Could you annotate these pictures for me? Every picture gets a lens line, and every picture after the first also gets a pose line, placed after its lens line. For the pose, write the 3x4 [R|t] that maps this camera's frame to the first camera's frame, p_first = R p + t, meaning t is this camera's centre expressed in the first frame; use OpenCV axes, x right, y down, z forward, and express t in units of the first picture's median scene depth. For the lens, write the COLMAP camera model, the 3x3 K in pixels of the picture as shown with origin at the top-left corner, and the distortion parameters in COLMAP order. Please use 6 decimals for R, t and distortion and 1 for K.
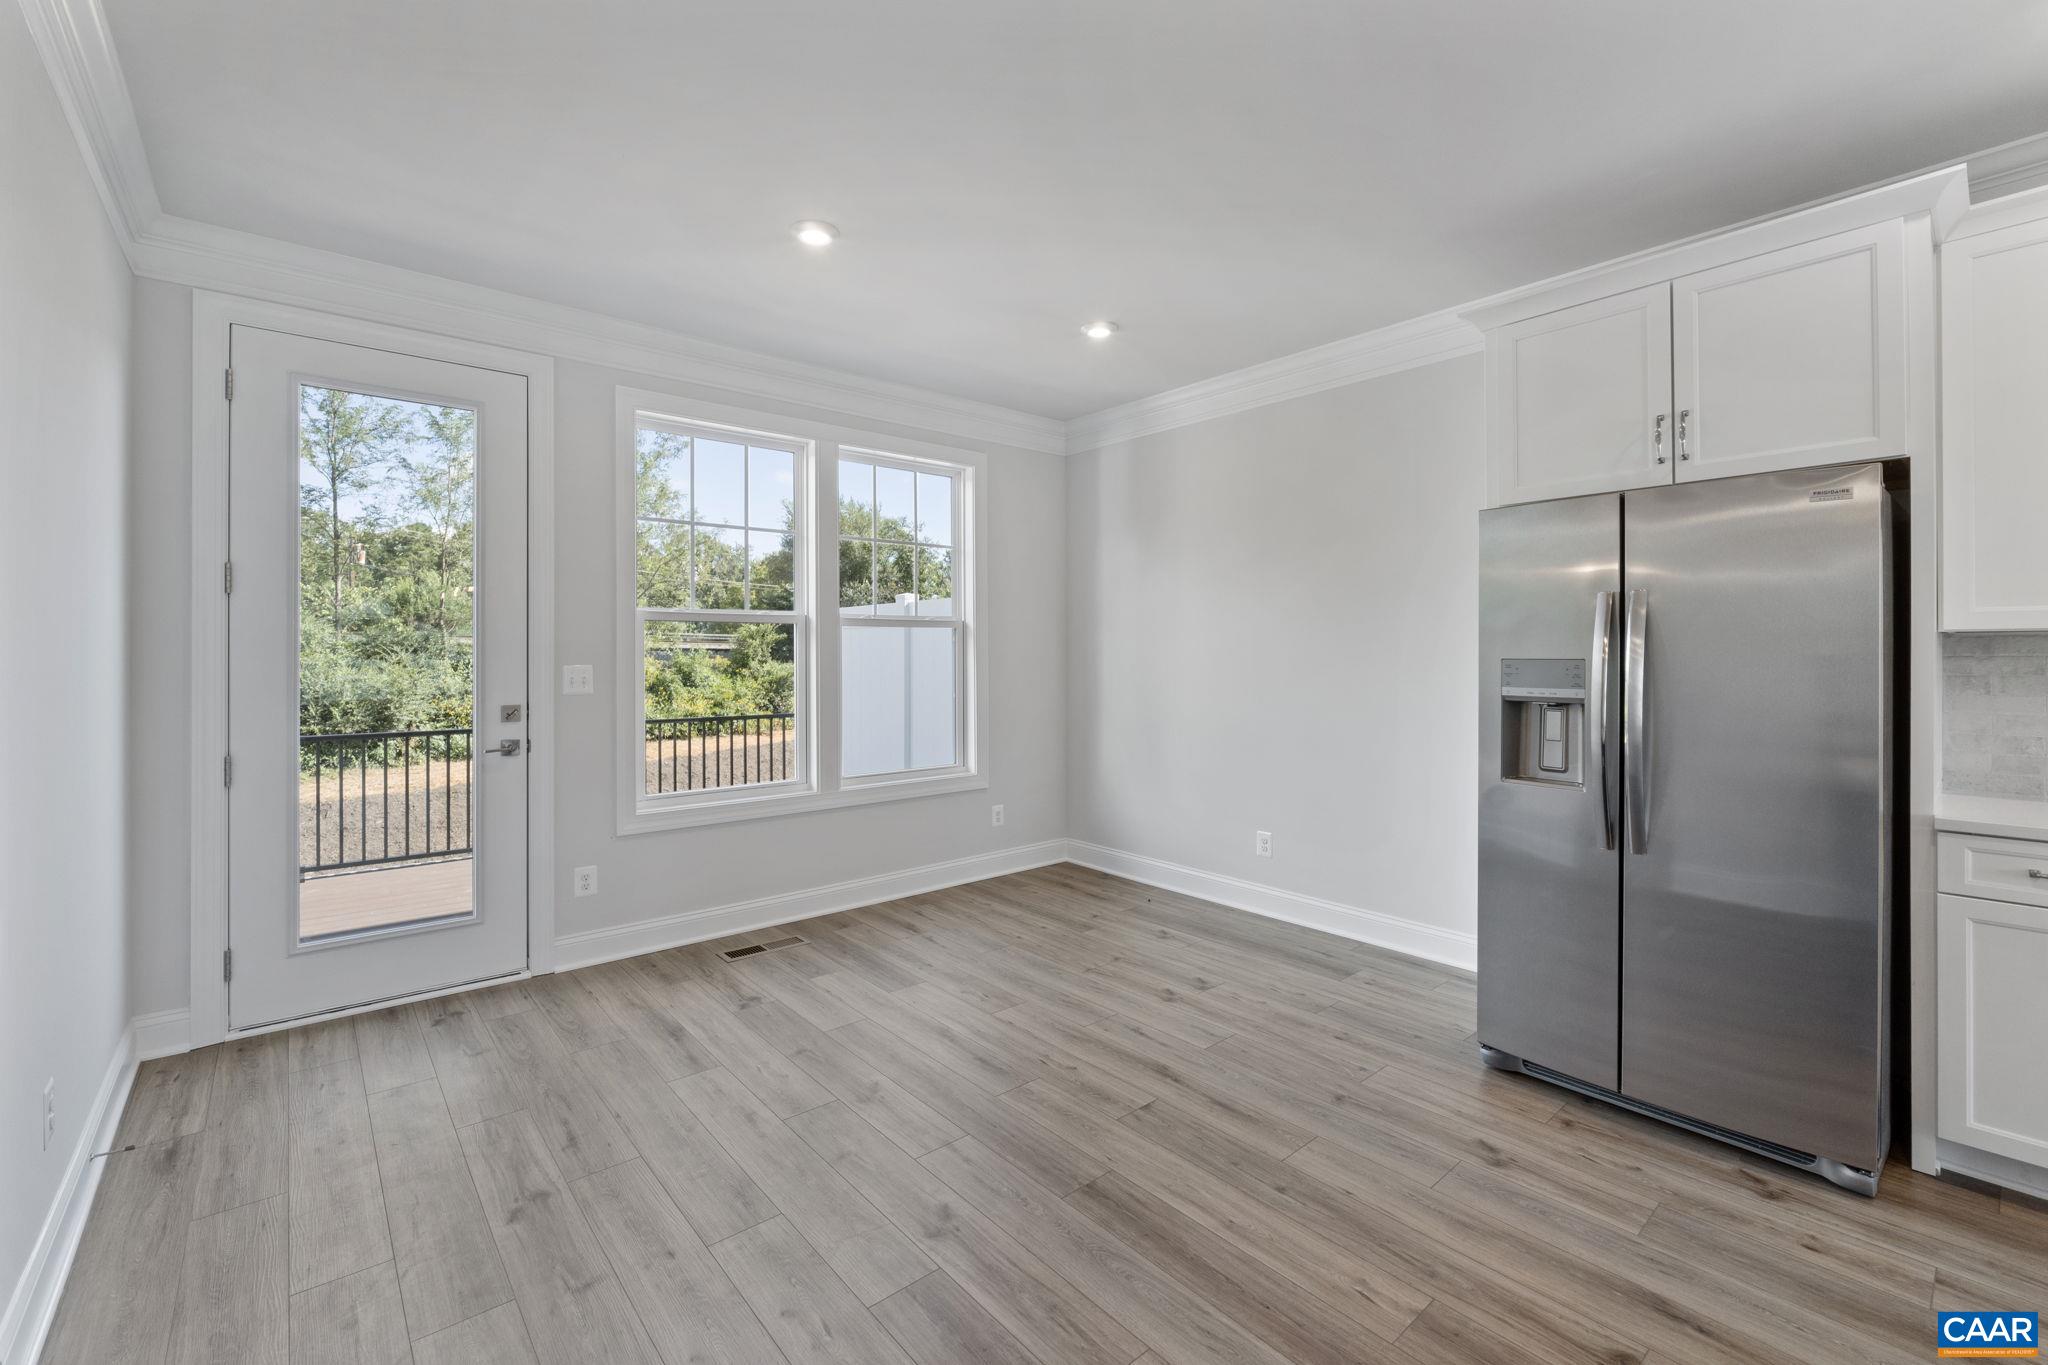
lens RADIAL K [[869.2, 0, 1016.5], [0, 869.2, 641.2], [0, 0, 1]] dist [-0.011038, -0.000221]
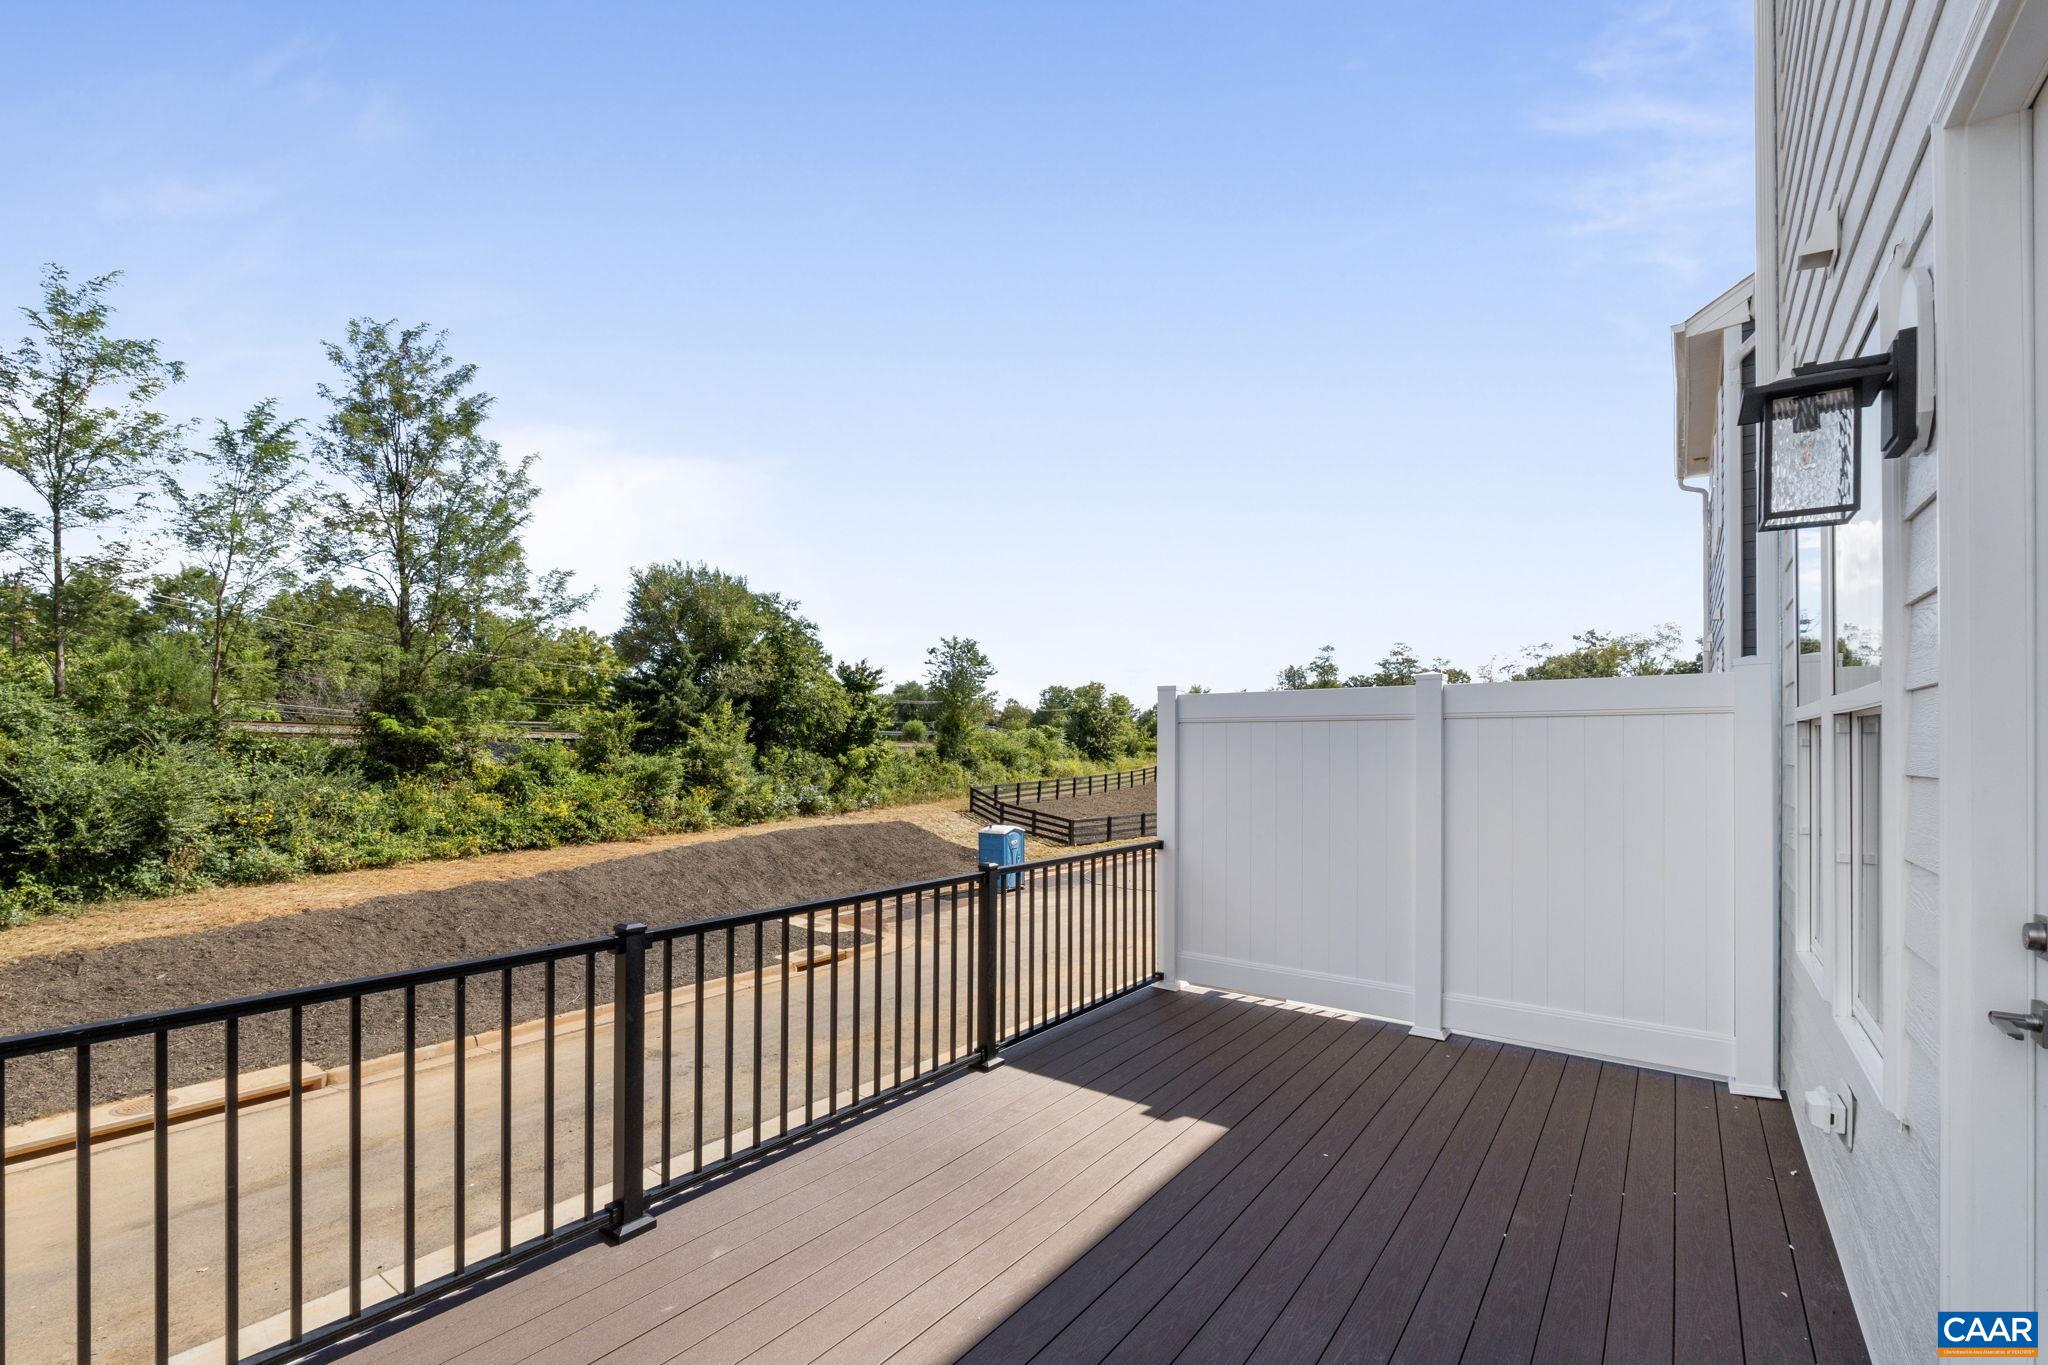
lens RADIAL K [[892.2, 0, 1020.5], [0, 892.2, 726.7], [0, 0, 1]] dist [-0.014215, 0.000173]
pose [[0.973117, 0.009510, 0.230114, -0.161975], [-0.007812, 0.999935, -0.008290, 0.000850], [-0.230178, 0.006269, 0.973128, 0.089777]]
